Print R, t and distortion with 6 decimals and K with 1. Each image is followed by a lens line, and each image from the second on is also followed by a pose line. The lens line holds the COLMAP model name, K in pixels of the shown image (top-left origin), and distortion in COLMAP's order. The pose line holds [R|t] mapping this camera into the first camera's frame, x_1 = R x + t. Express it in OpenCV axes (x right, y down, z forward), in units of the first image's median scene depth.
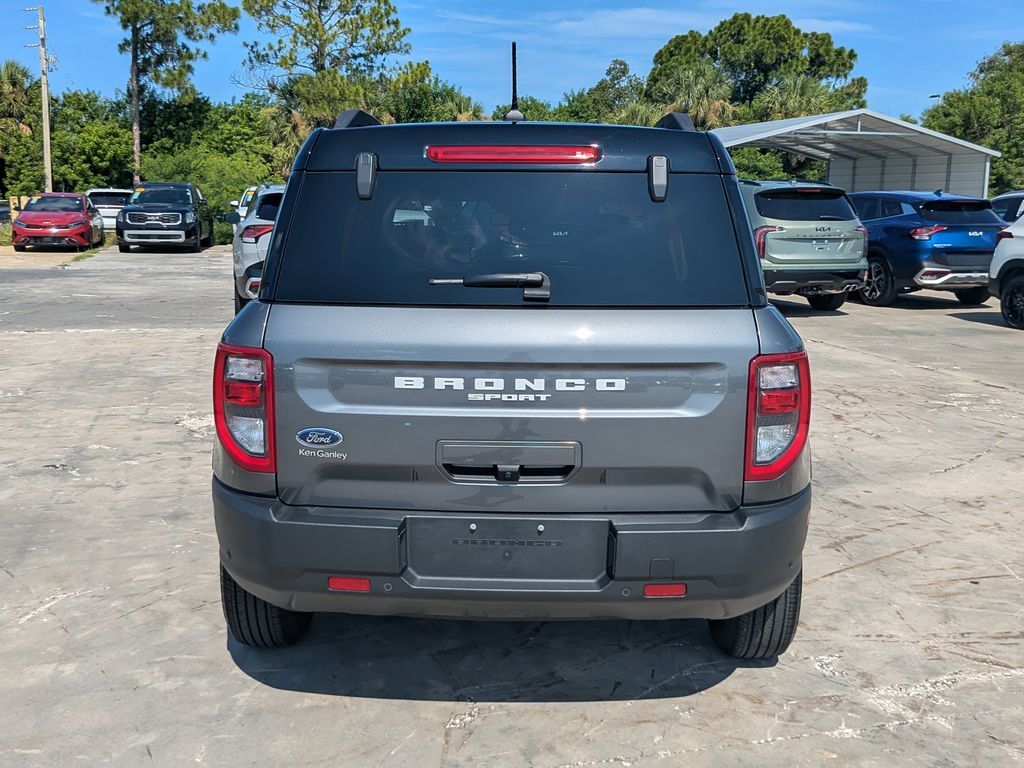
lens RADIAL K [[1078.8, 0, 502.5], [0, 1078.8, 390.6], [0, 0, 1]] dist [0.013622, 0.000000]
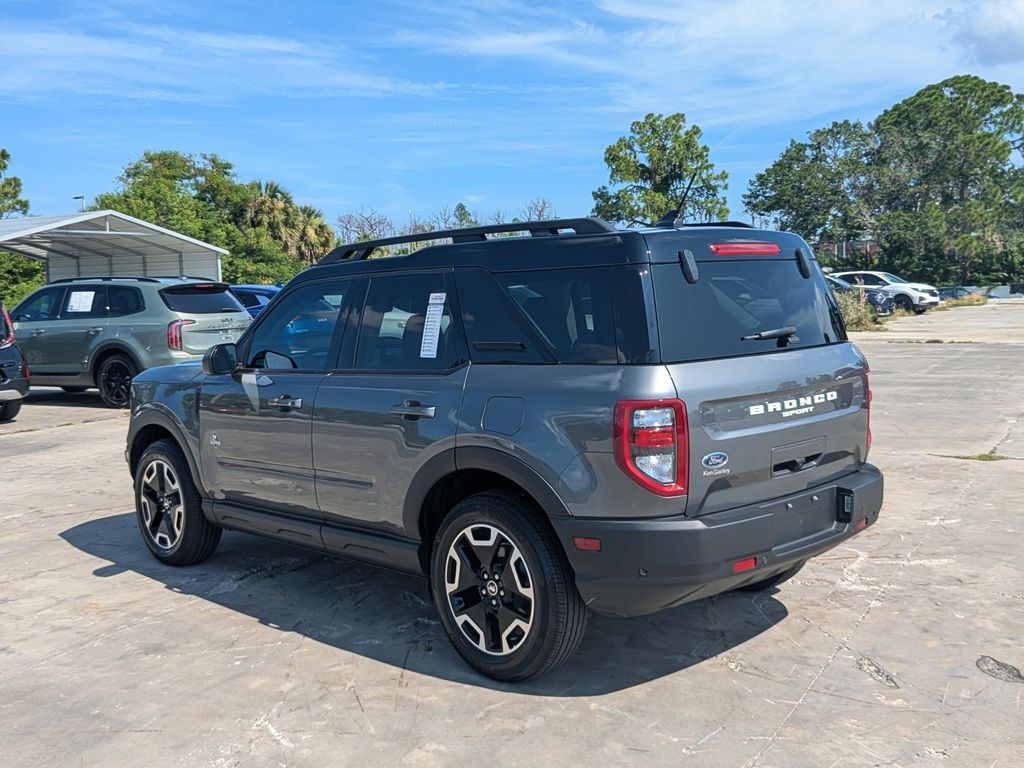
lens RADIAL K [[1078.8, 0, 490.8], [0, 1078.8, 393.1], [0, 0, 1]] dist [0.013622, 0.000000]
pose [[0.708652, -0.104231, 0.697817, -0.208138], [0.163801, 0.986310, -0.019022, -0.009406], [-0.686281, 0.127783, 0.716023, 0.036556]]
